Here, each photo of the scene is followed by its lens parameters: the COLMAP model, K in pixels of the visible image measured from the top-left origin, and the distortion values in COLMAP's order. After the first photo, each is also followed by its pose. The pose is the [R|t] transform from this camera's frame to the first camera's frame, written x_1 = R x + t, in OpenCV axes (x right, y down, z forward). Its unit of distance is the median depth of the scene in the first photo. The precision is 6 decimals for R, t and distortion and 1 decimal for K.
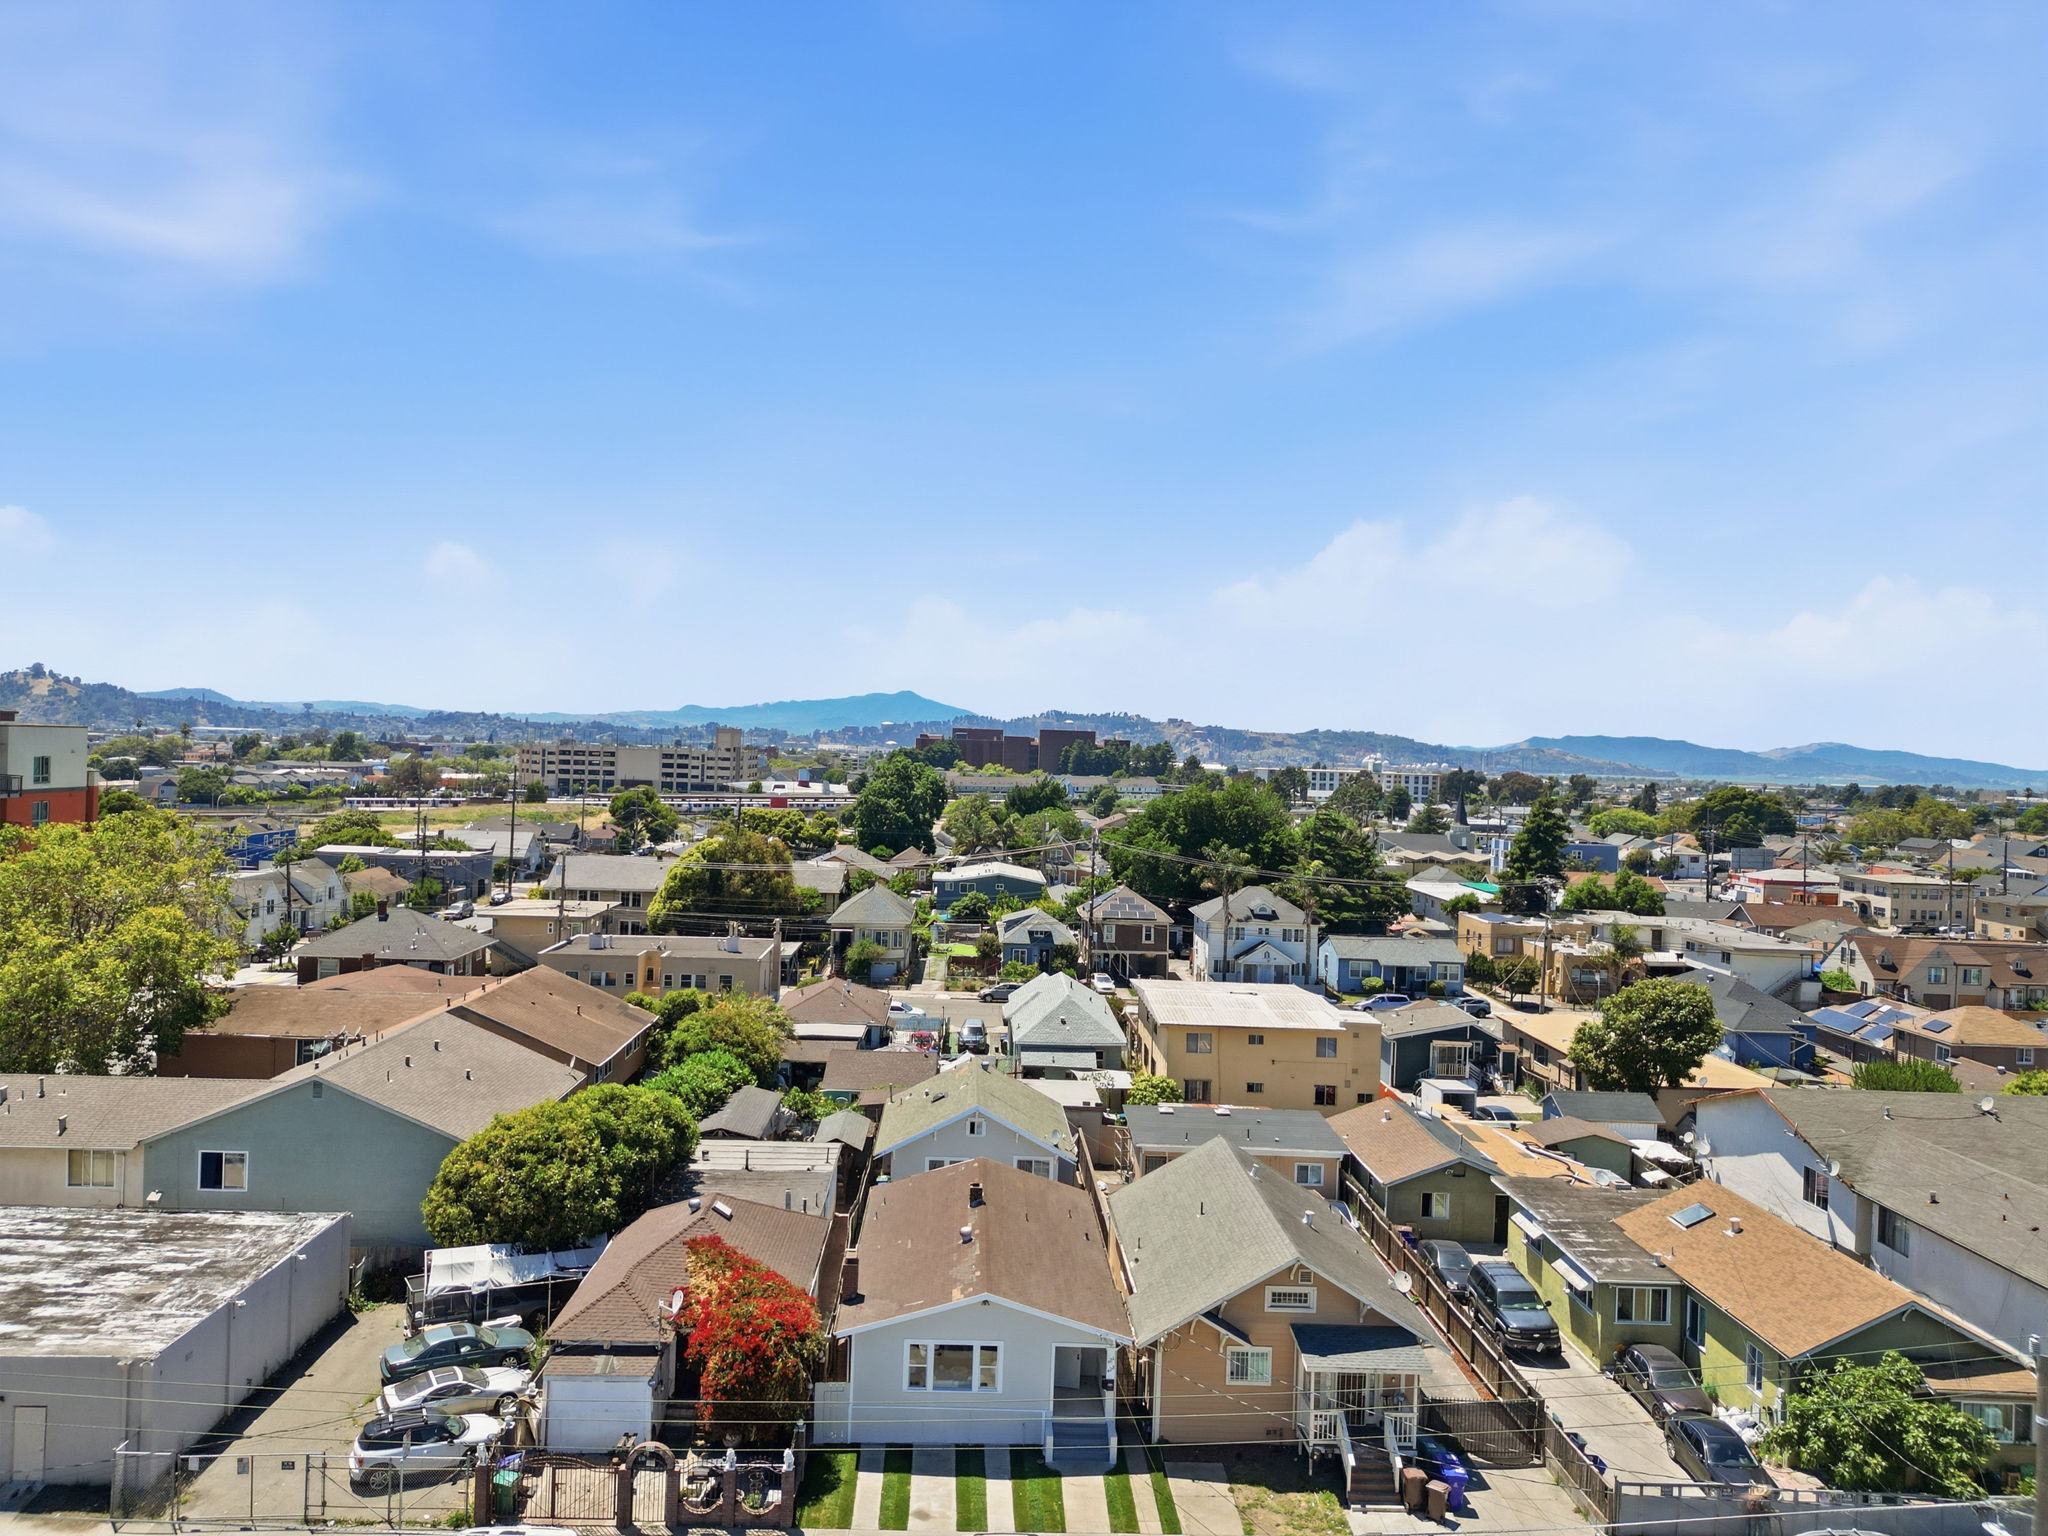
lens RADIAL K [[1430.3, 0, 1013.9], [0, 1430.3, 765.5], [0, 0, 1]] dist [0.092286, -0.104198]
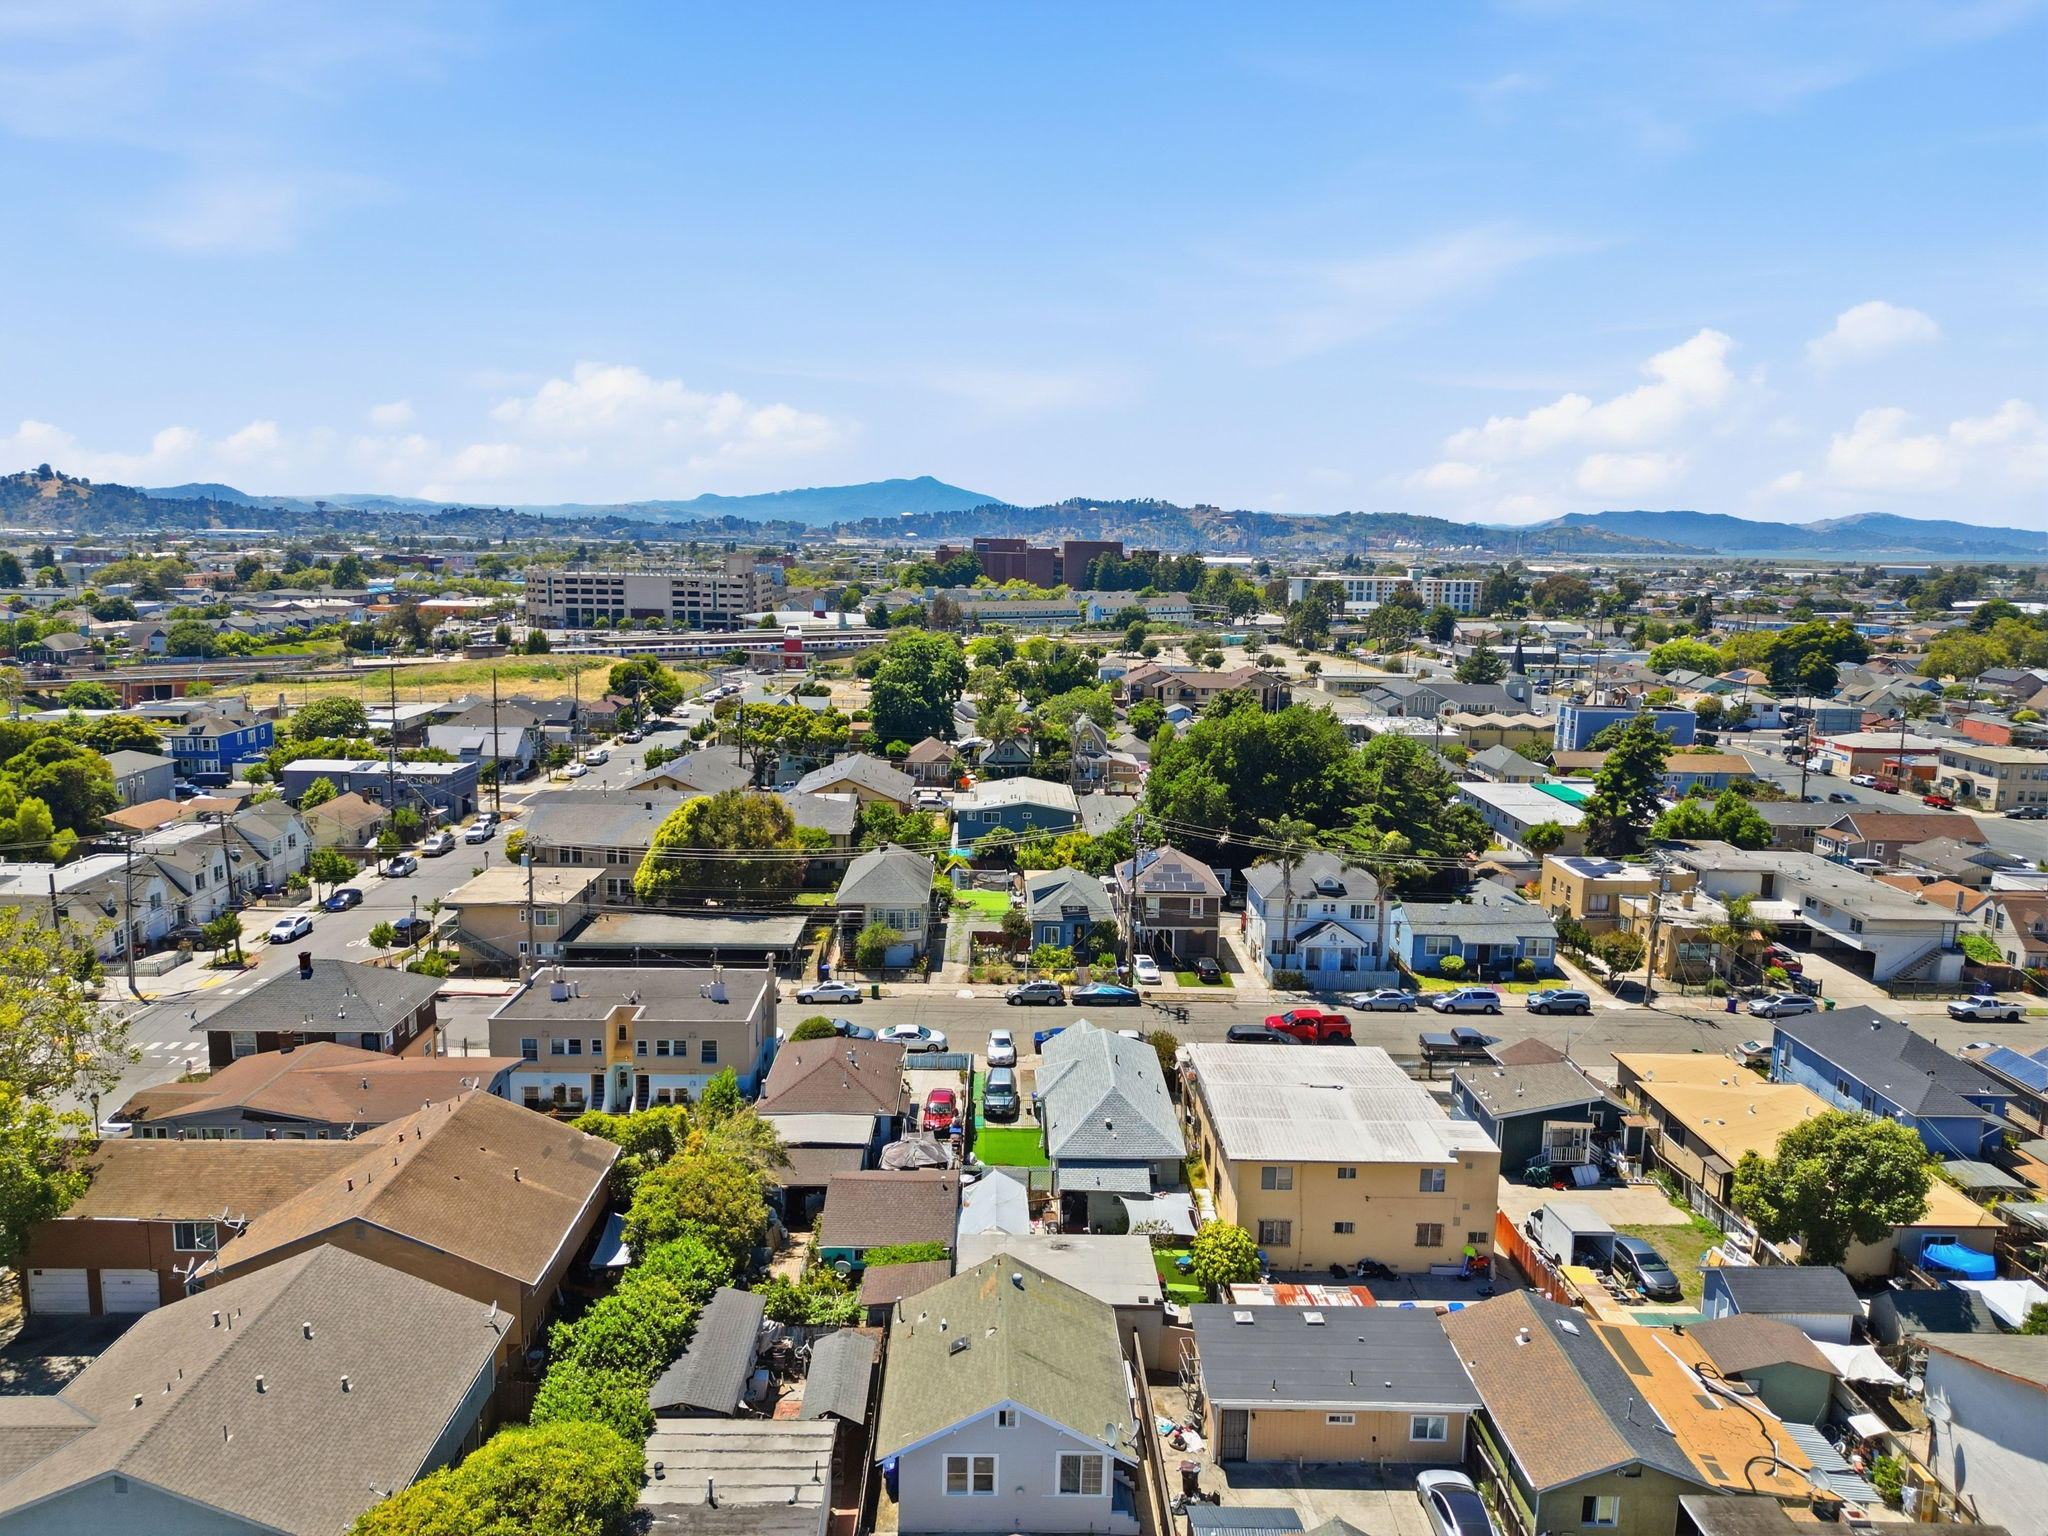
lens RADIAL K [[1434.5, 0, 1014.6], [0, 1434.5, 767.8], [0, 0, 1]] dist [0.079394, -0.085603]
pose [[0.999764, -0.012651, -0.017685, -0.001970], [0.015150, 0.988692, 0.149192, -0.103839], [0.015597, -0.149425, 0.988650, 0.137602]]
